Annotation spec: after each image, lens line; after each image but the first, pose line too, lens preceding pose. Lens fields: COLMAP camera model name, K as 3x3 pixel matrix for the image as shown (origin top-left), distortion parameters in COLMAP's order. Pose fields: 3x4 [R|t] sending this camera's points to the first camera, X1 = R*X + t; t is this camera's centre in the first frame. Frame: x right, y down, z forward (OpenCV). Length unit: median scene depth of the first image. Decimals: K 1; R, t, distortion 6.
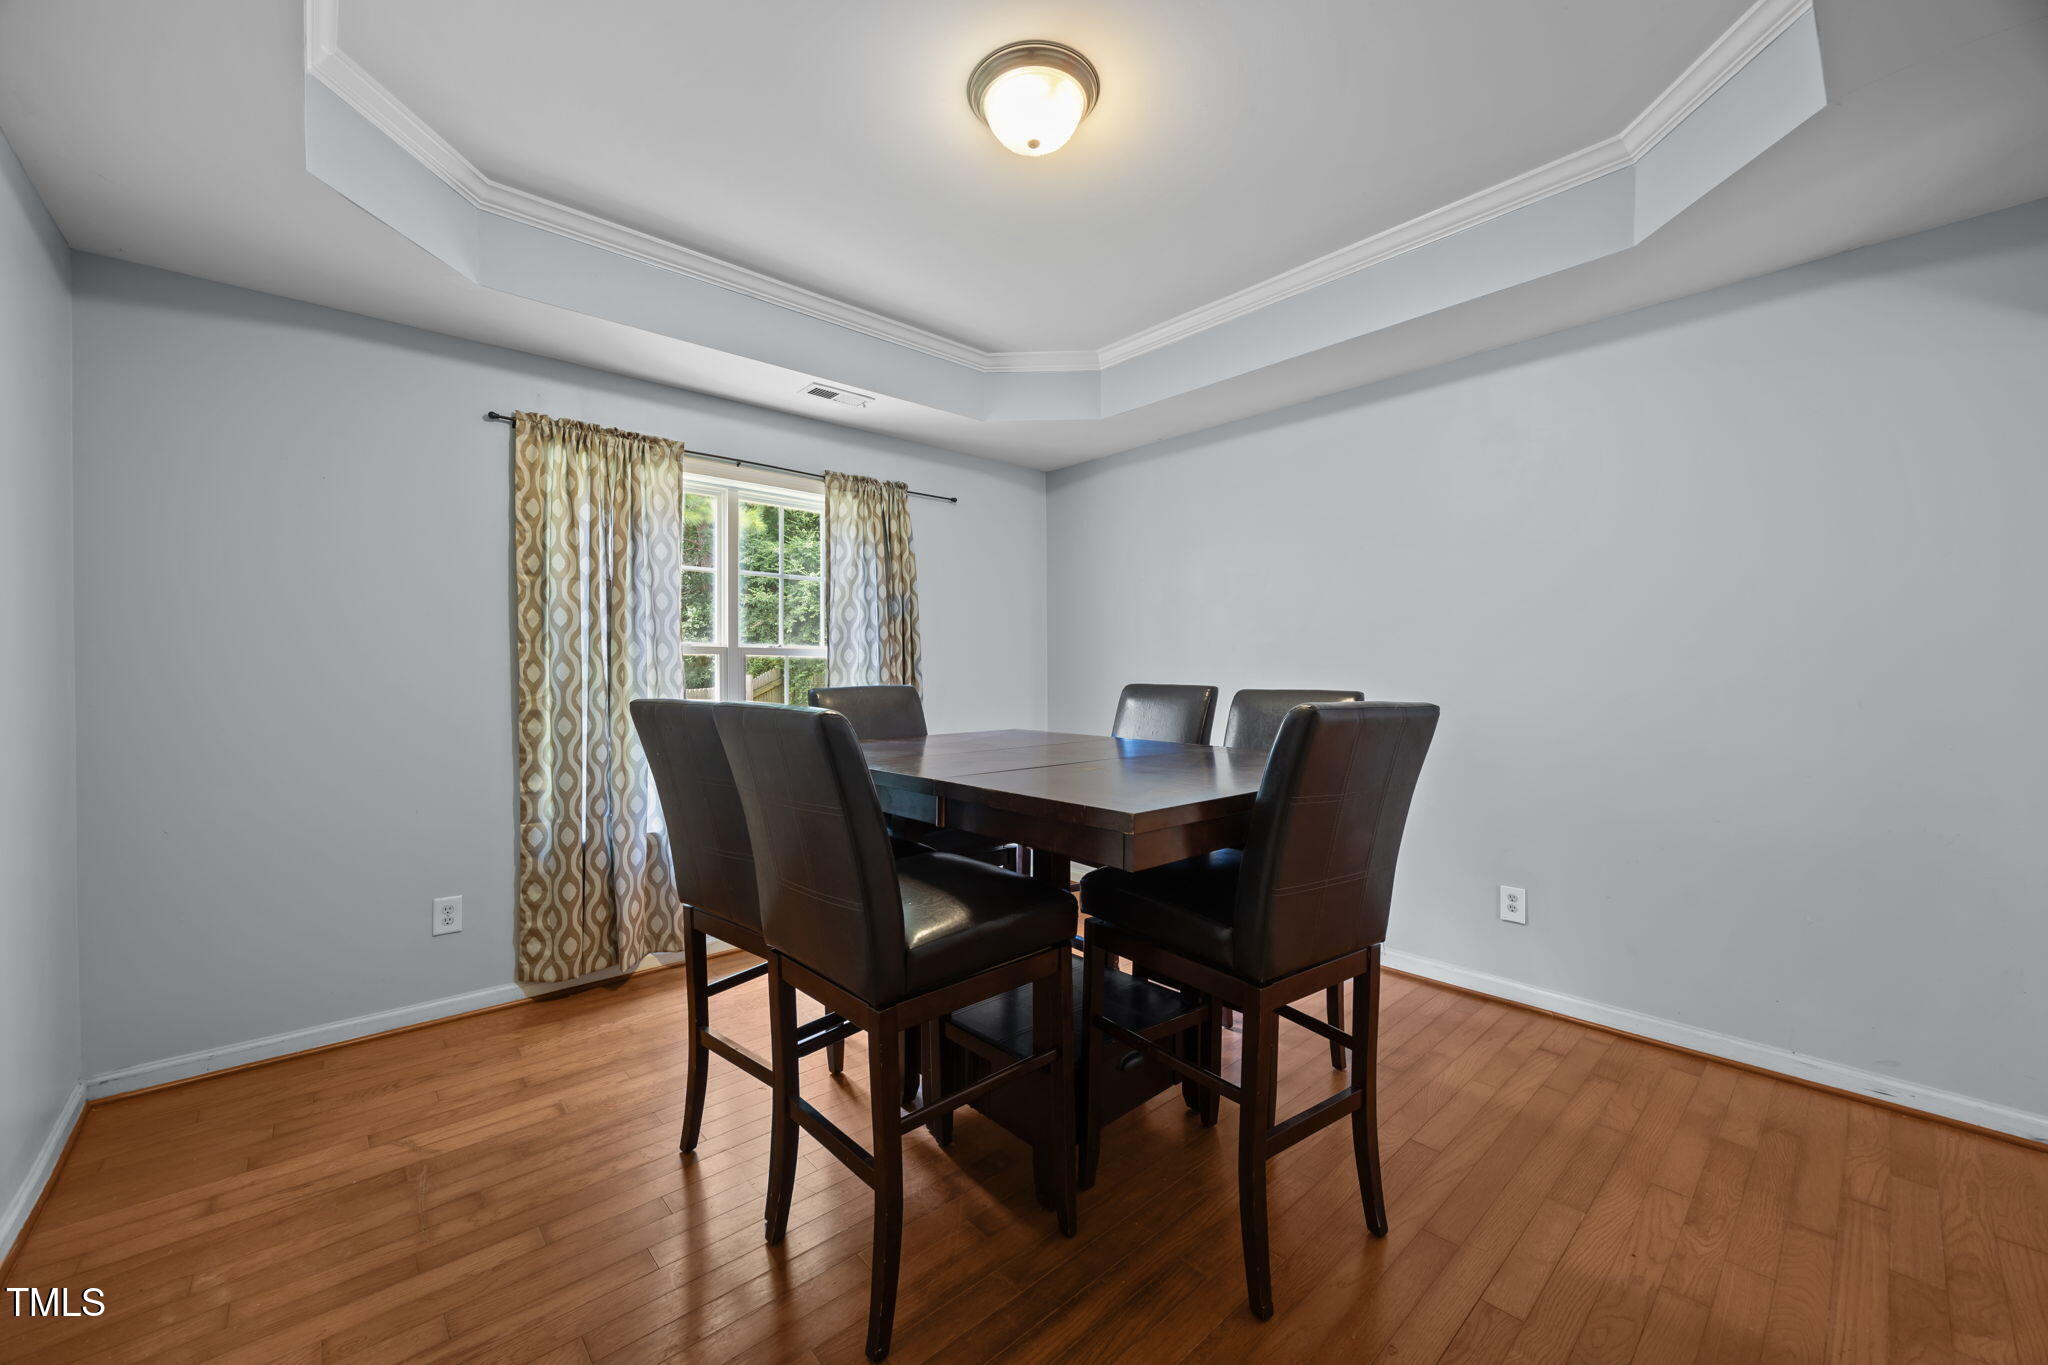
lens RADIAL K [[797.1, 0, 1020.0], [0, 797.1, 676.9], [0, 0, 1]] dist [-0.001688, -0.000059]
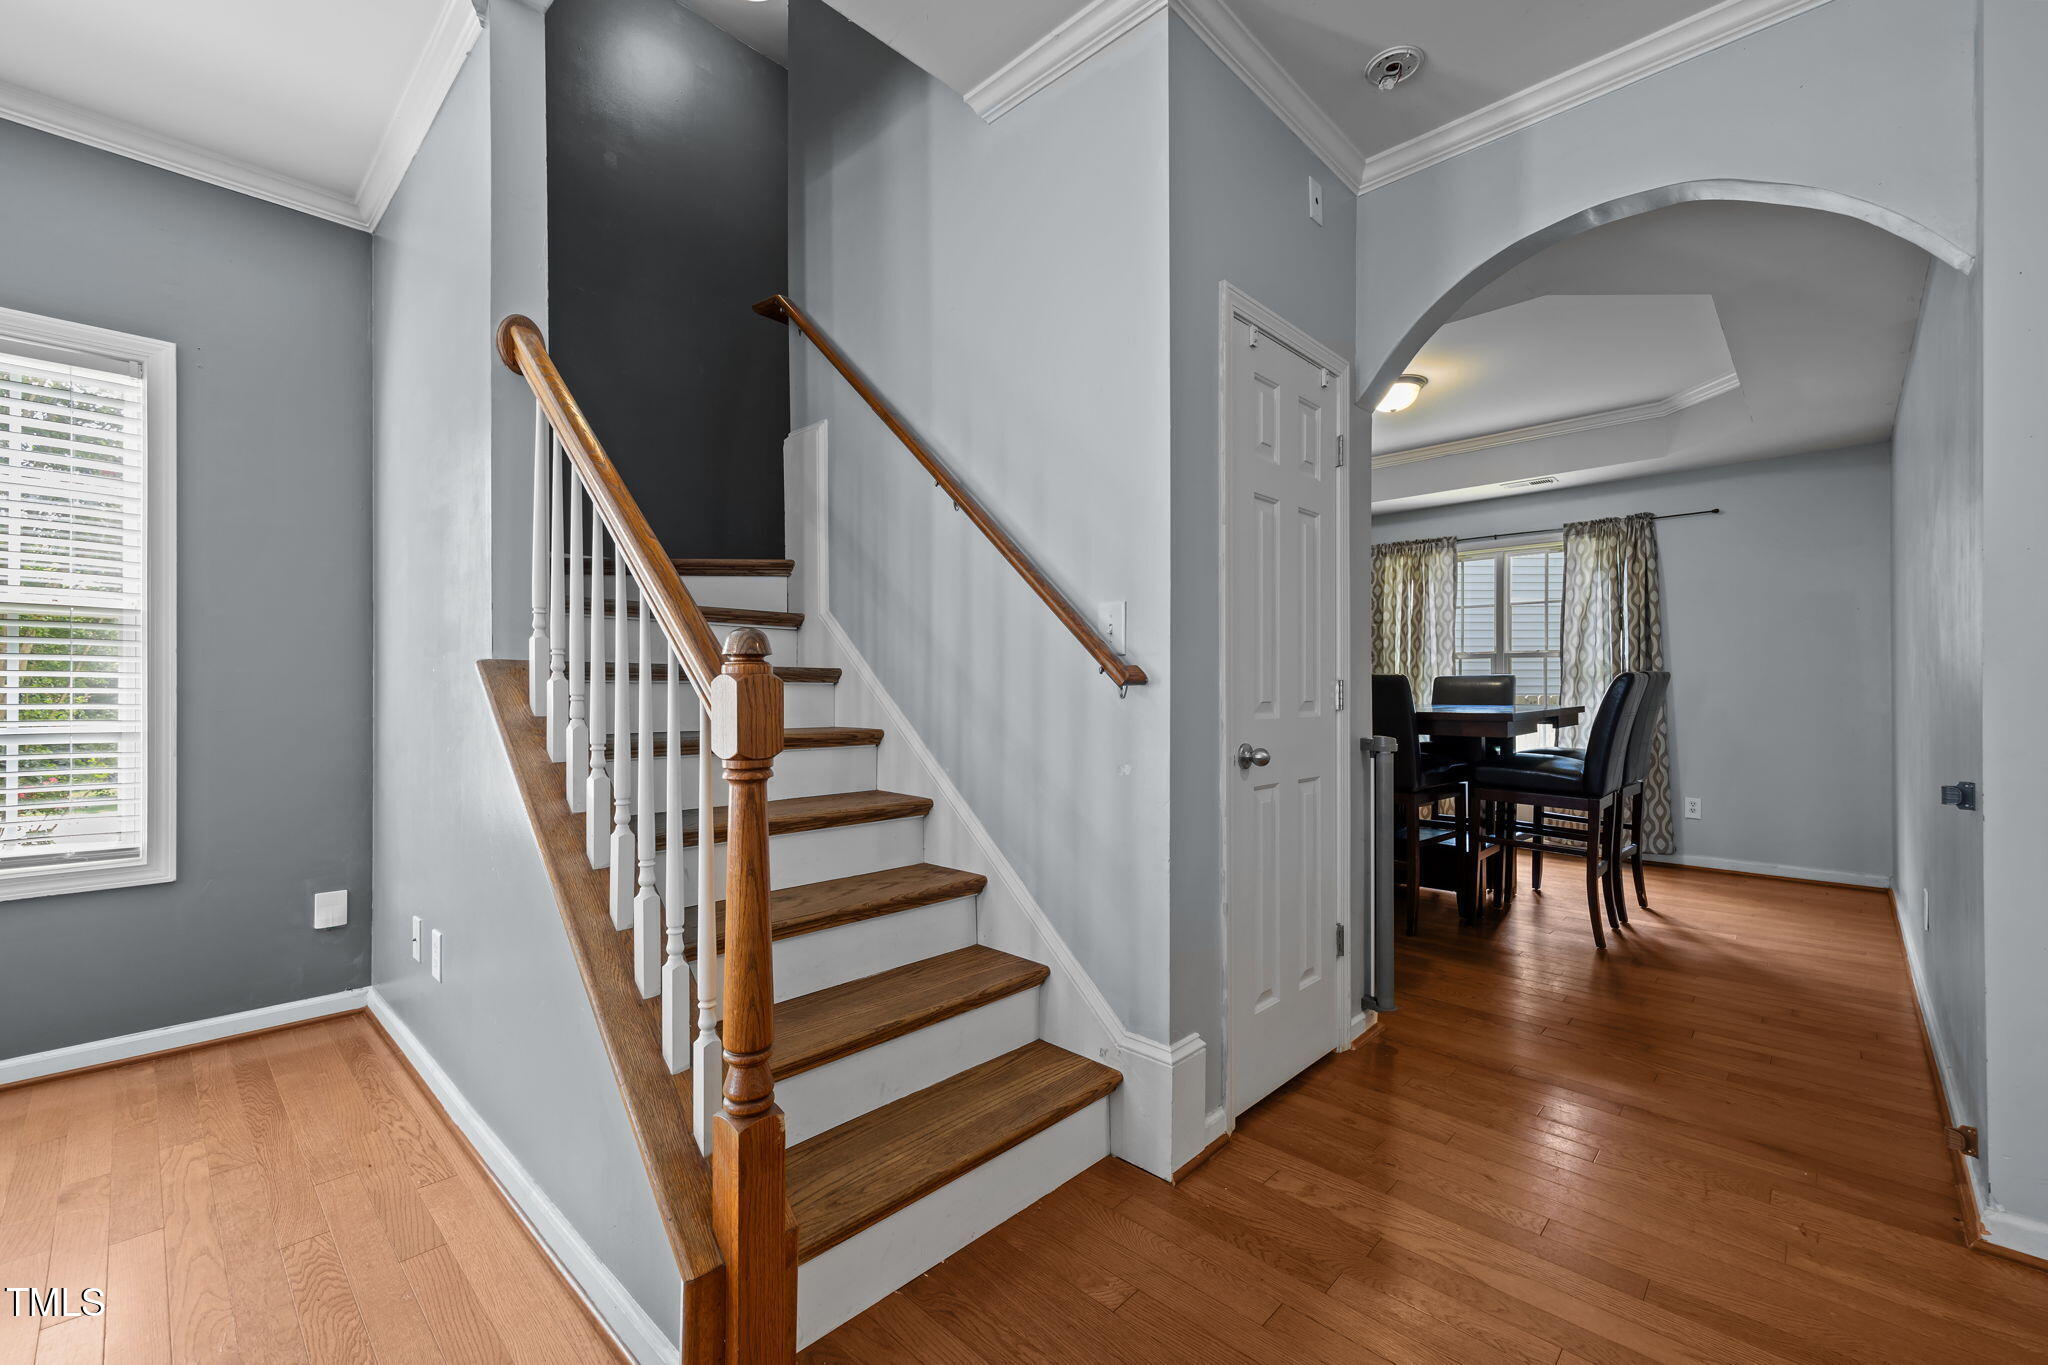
lens RADIAL K [[850.8, 0, 1020.5], [0, 850.8, 685.1], [0, 0, 1]] dist [-0.000002, 0.000003]
pose [[0.075363, 0.001107, -0.997156, 1.310768], [-0.003453, 0.999994, 0.000849, 0.031098], [0.997150, 0.003379, 0.075366, -0.080889]]
